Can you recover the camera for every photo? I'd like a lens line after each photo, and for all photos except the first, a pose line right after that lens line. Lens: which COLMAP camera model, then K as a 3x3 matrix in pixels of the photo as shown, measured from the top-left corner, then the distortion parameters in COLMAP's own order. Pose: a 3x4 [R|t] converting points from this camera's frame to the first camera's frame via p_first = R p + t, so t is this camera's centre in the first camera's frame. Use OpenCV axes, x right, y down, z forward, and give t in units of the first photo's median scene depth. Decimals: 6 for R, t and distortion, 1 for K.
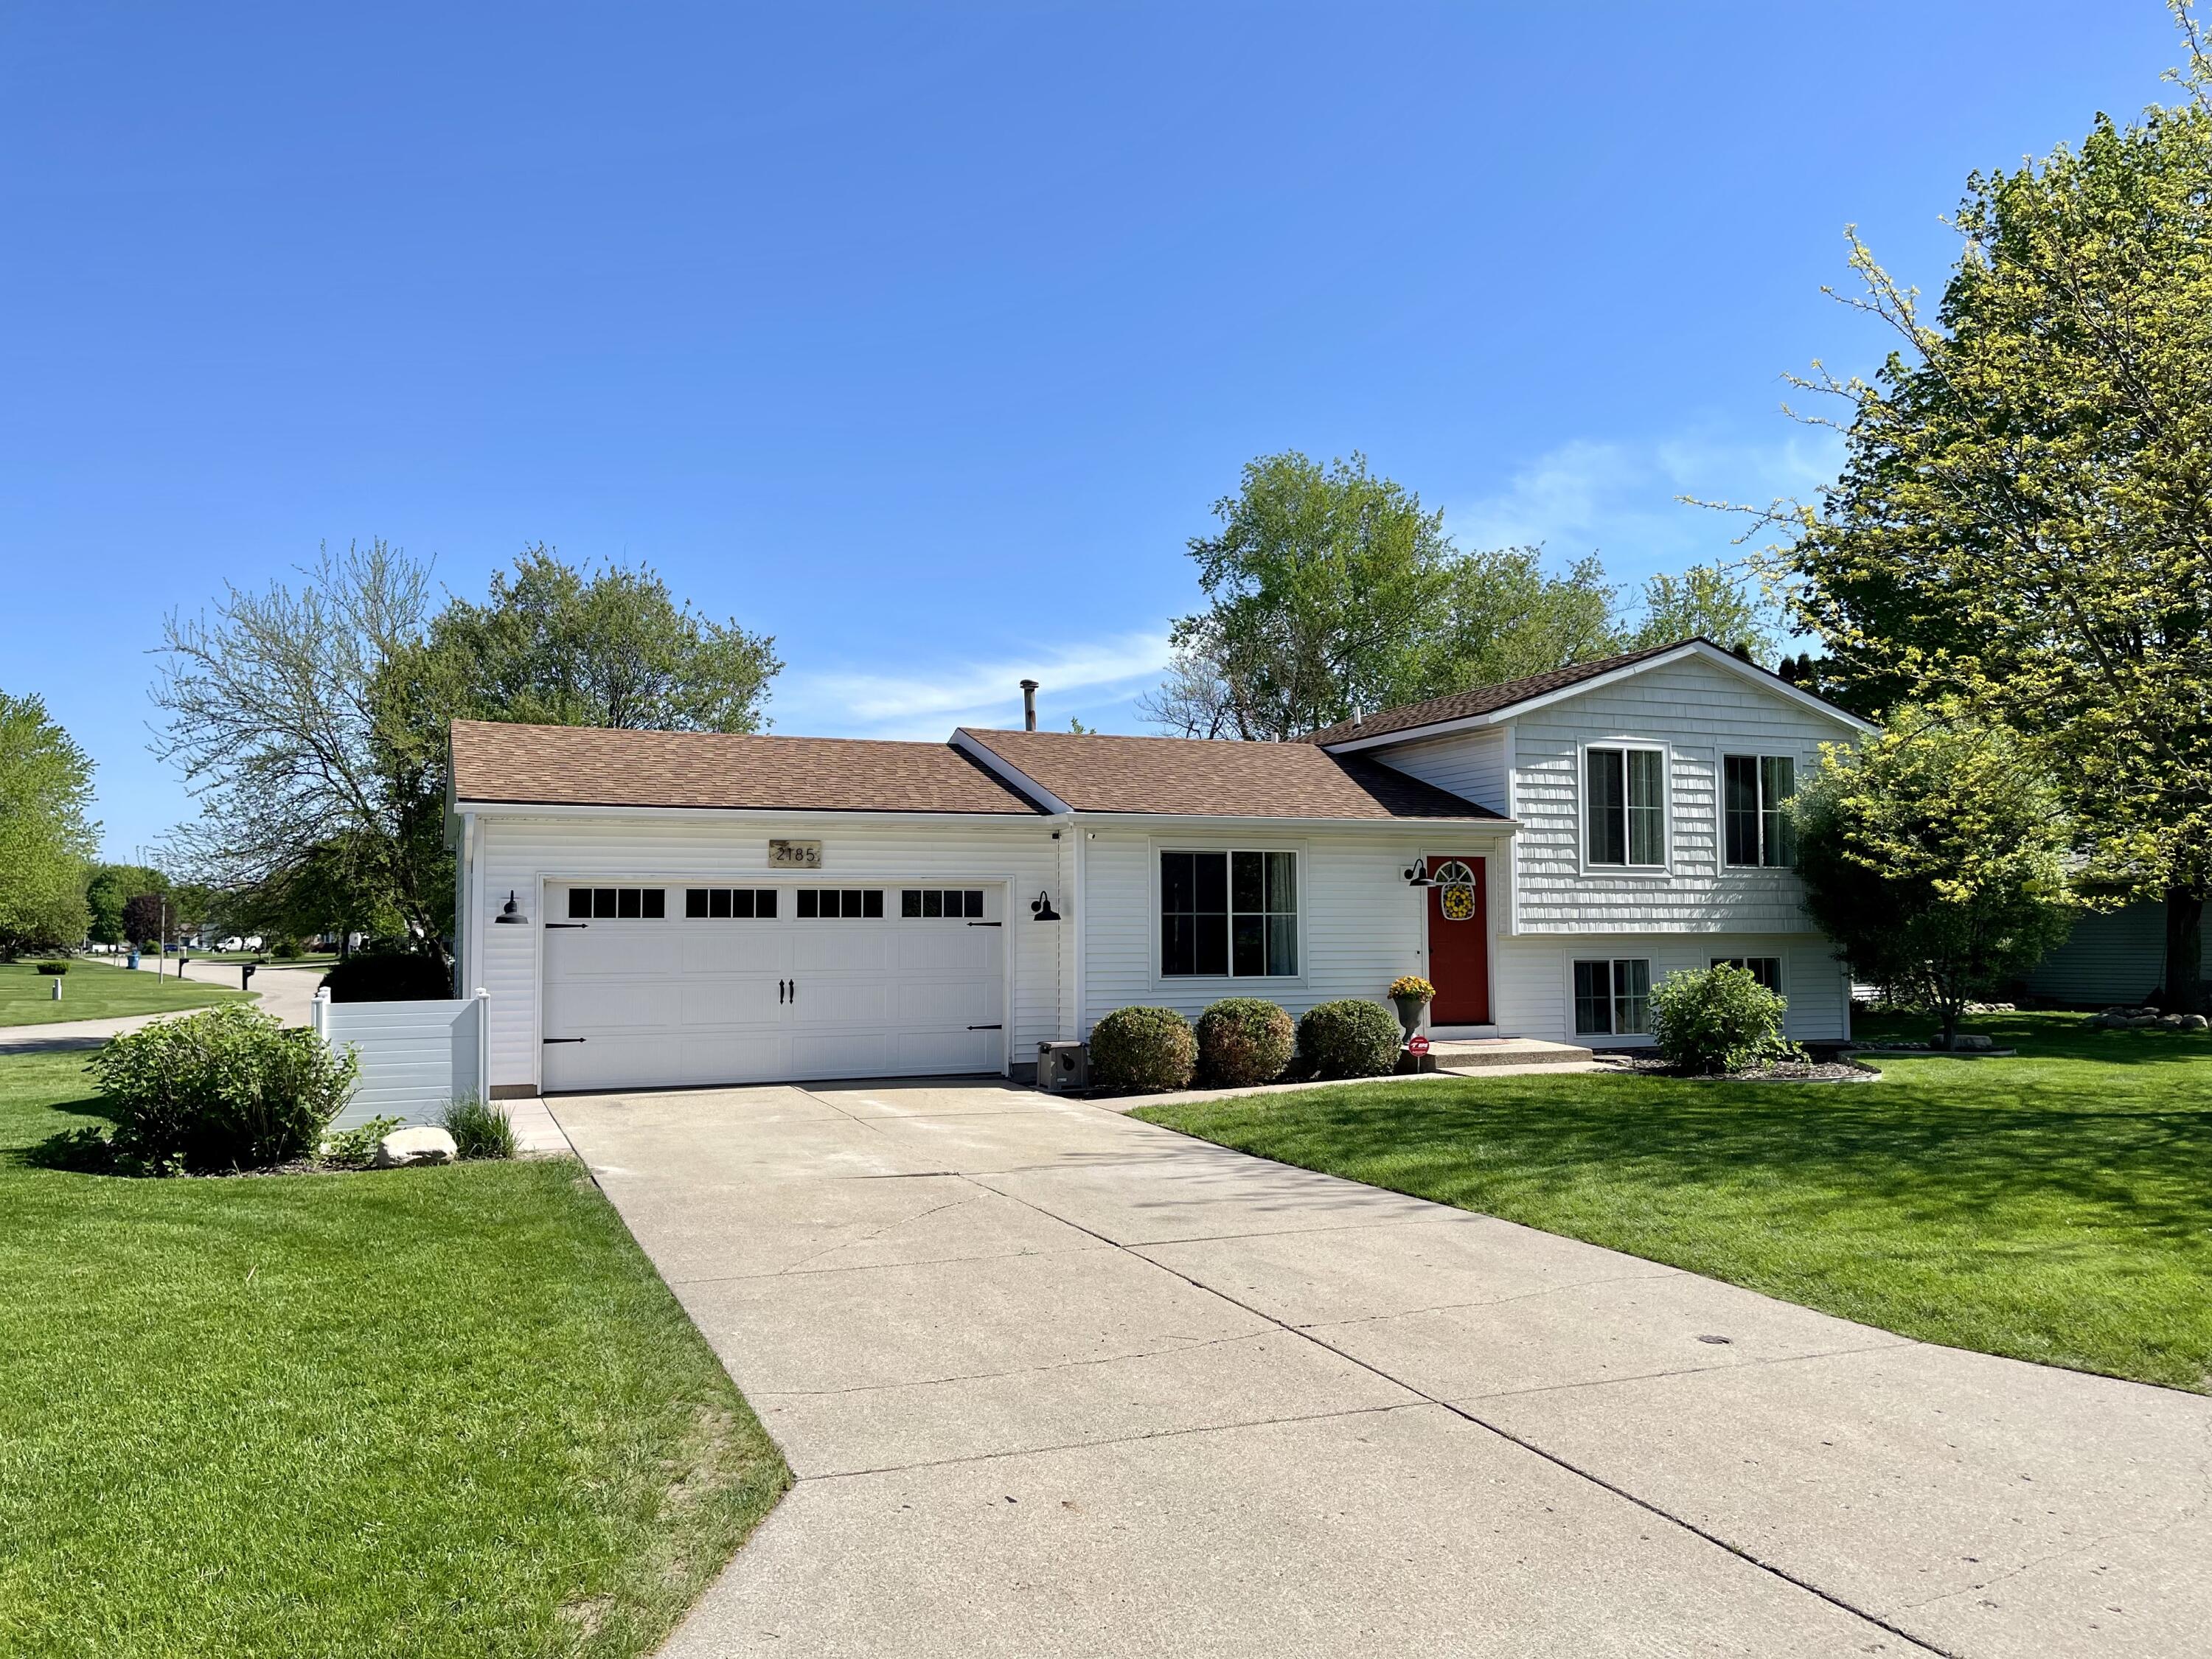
lens RADIAL K [[1667.8, 0, 1105.7], [0, 1667.8, 833.4], [0, 0, 1]] dist [0.060044, -0.065779]
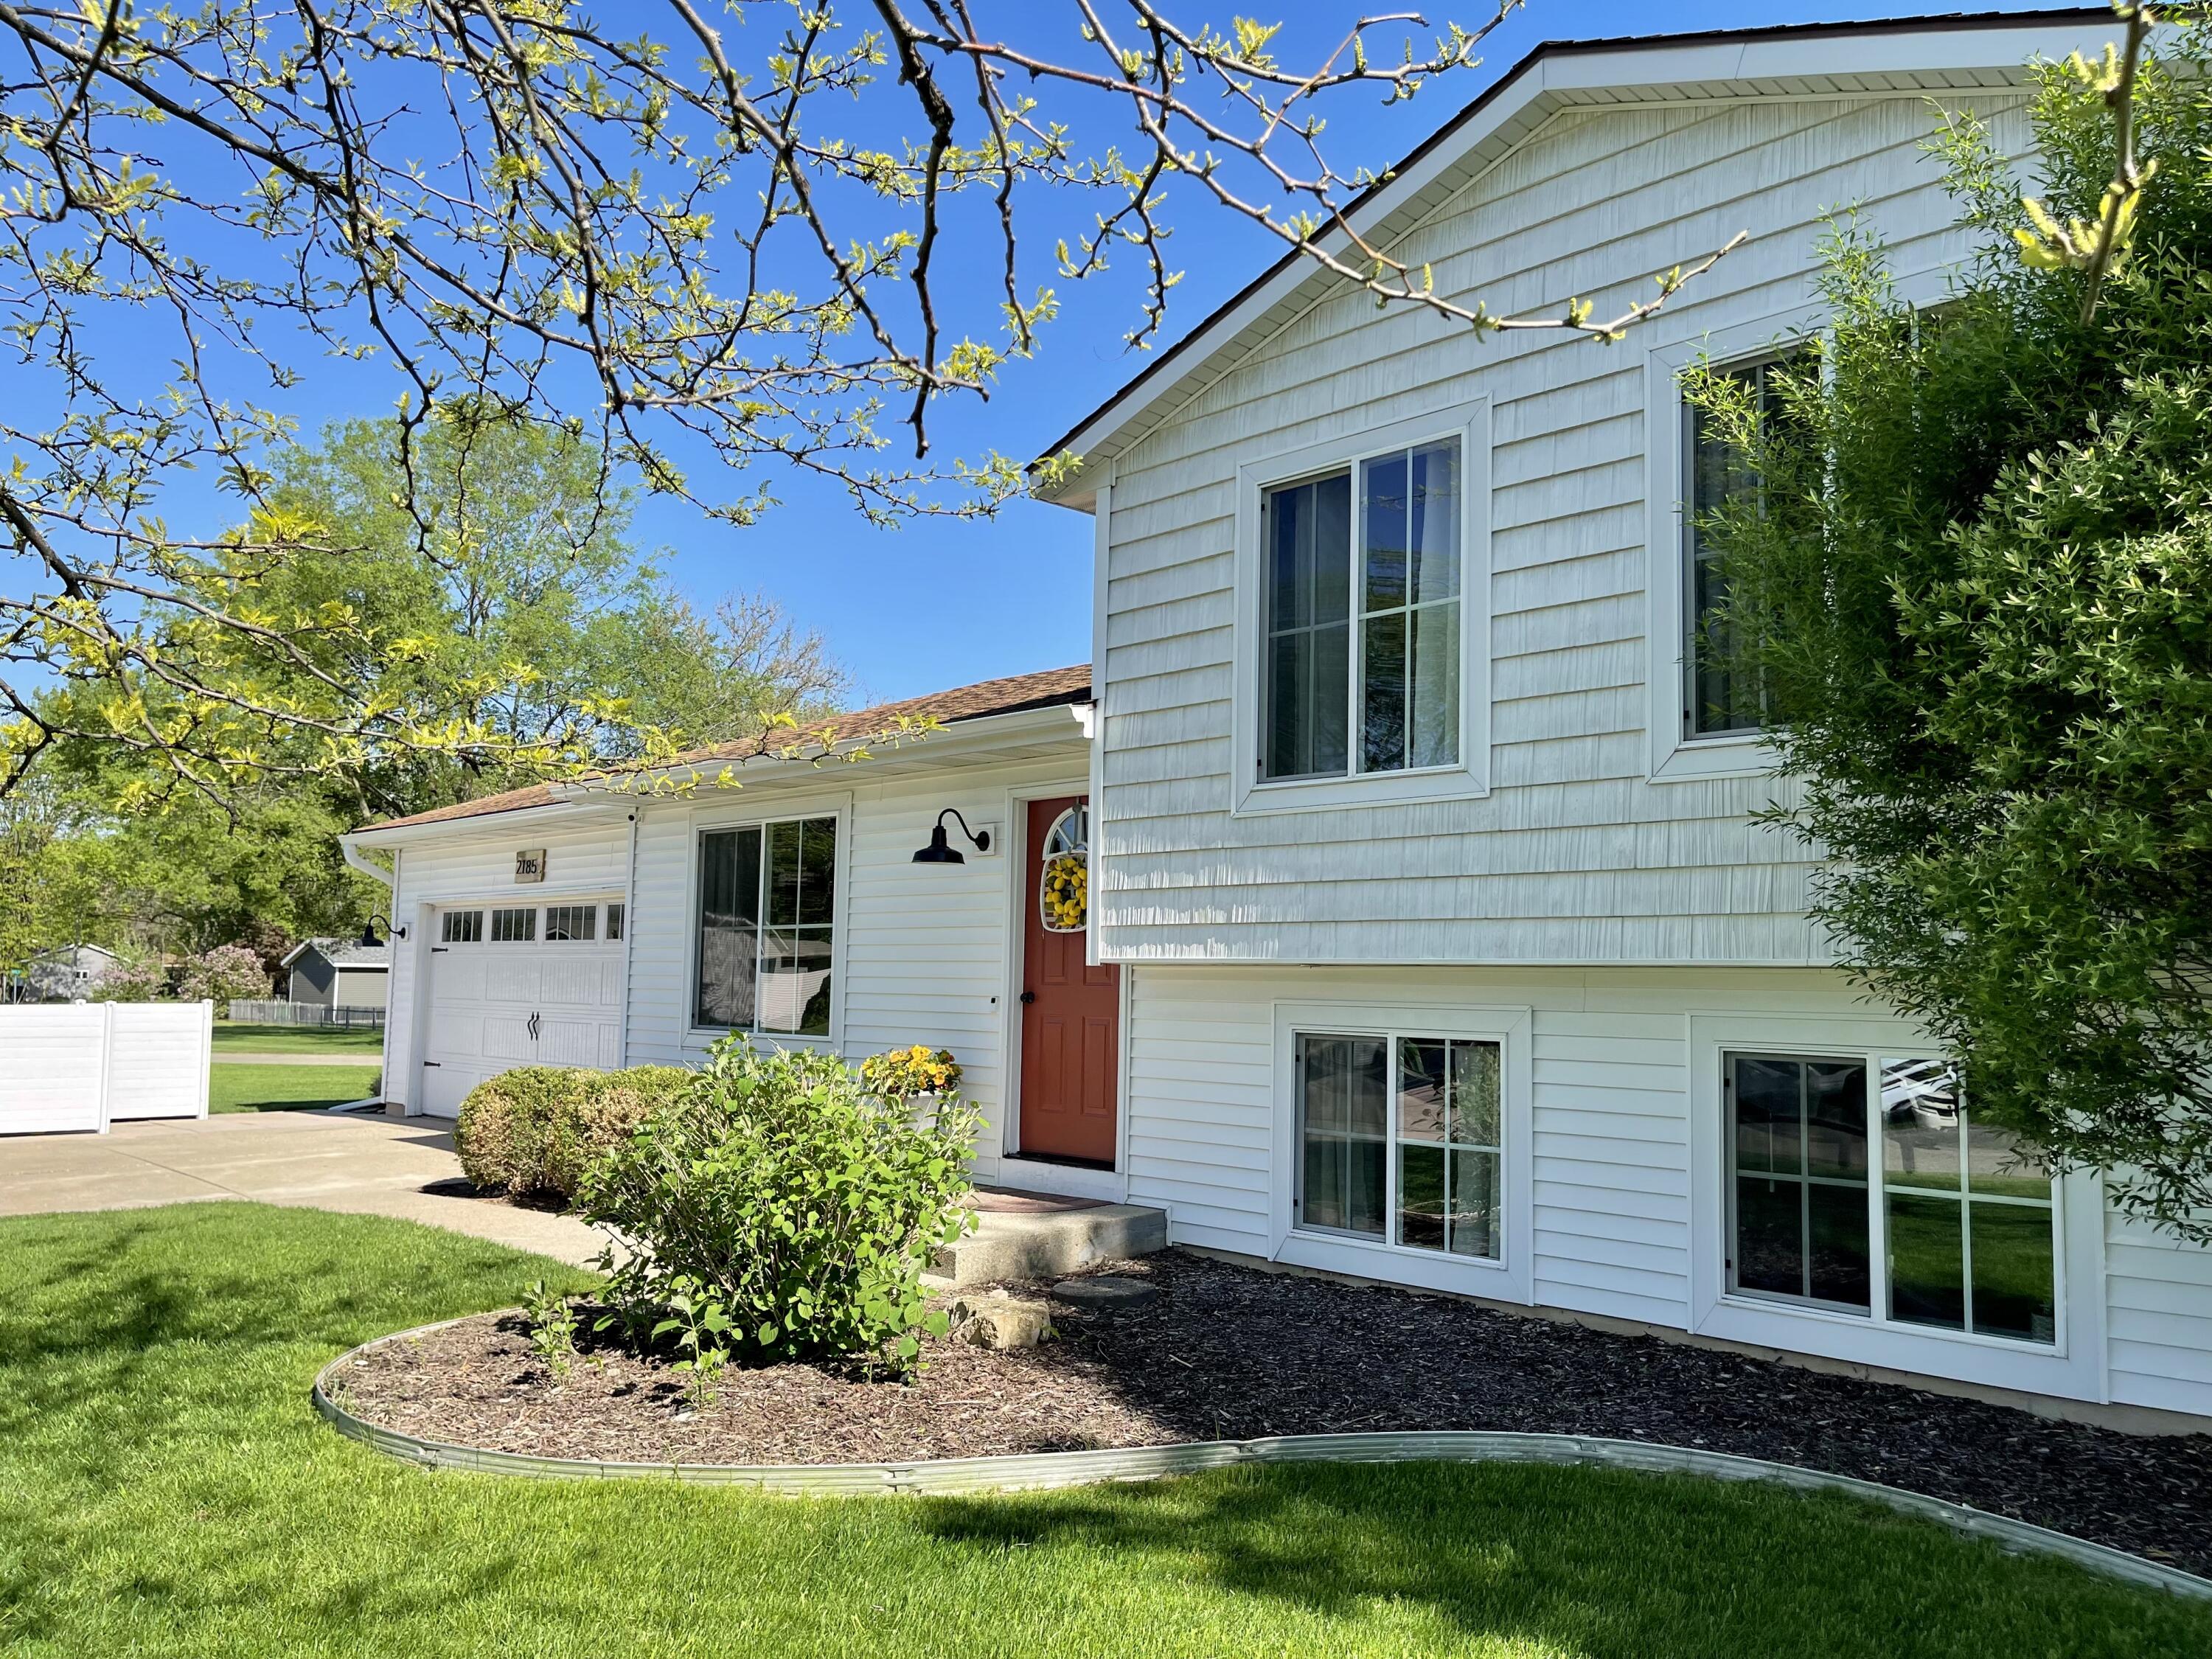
lens RADIAL K [[1667.8, 0, 1106.6], [0, 1667.8, 831.3], [0, 0, 1]] dist [0.060044, -0.065779]
pose [[0.378654, -0.071658, -0.922760, 0.630738], [0.049903, 0.997129, -0.056955, 0.050017], [0.924192, -0.024483, 0.381143, 0.810580]]
